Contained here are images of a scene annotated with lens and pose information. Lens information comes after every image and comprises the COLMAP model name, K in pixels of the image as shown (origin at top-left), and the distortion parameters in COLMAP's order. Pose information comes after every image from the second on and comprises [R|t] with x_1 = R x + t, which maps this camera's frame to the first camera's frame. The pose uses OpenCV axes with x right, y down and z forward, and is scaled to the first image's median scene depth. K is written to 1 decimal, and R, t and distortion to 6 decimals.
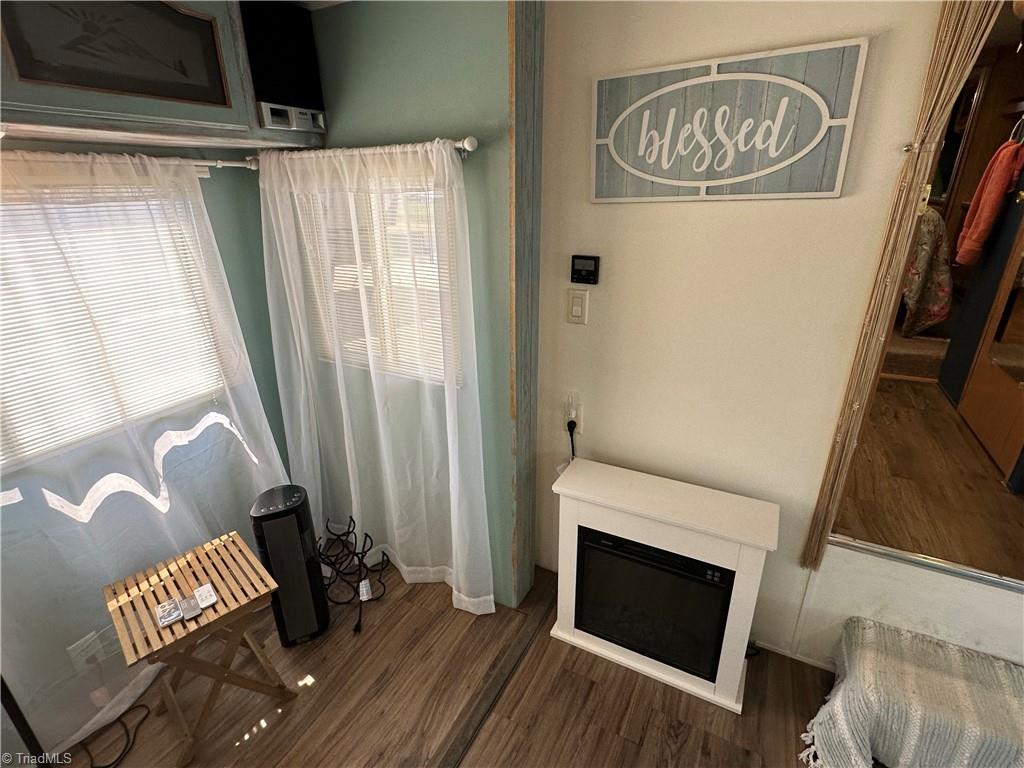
lens RADIAL K [[498.4, 0, 512.0], [0, 498.4, 384.0], [0, 0, 1]] dist [-0.001915, -0.000584]
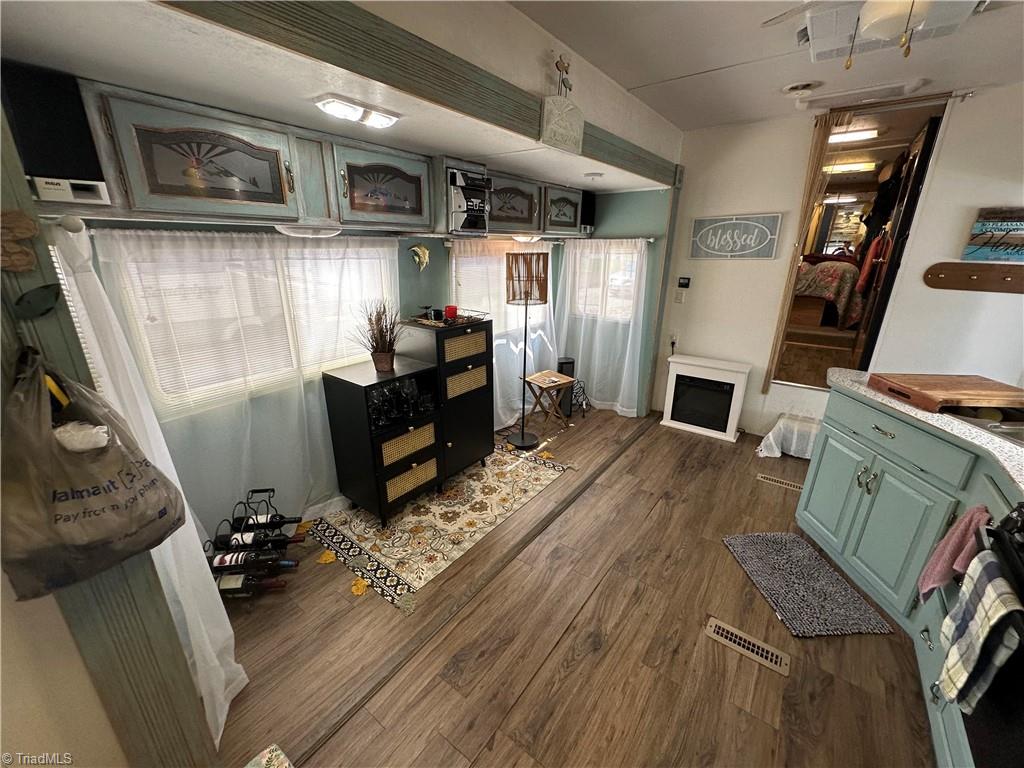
lens RADIAL K [[406.9, 0, 512.0], [0, 406.9, 384.0], [0, 0, 1]] dist [-0.009643, 0.000094]
pose [[0.987145, 0.066666, -0.145260, -0.462450], [-0.073374, 0.996448, -0.041313, 0.529526], [0.141990, 0.051441, 0.988531, -1.432620]]
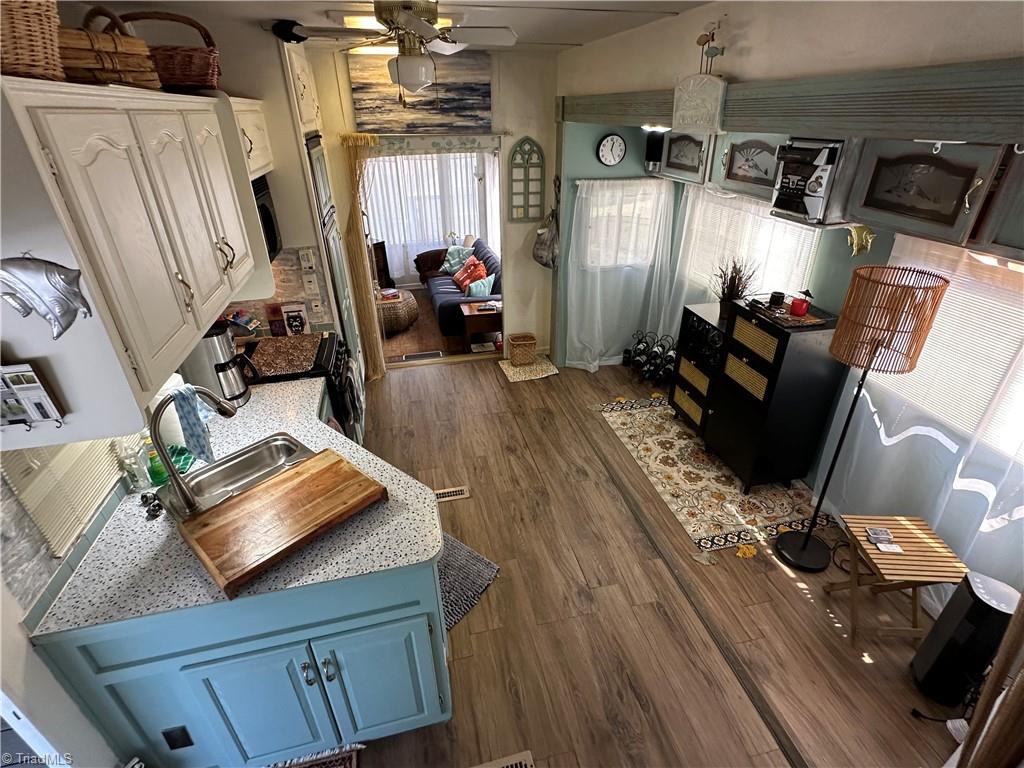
lens RADIAL K [[498.4, 0, 512.0], [0, 498.4, 384.0], [0, 0, 1]] dist [-0.001915, -0.000584]
pose [[-0.755497, 0.329923, -0.566017, 0.860164], [-0.223795, 0.682019, 0.696252, -0.646609], [0.615744, 0.652688, -0.441428, 0.576279]]
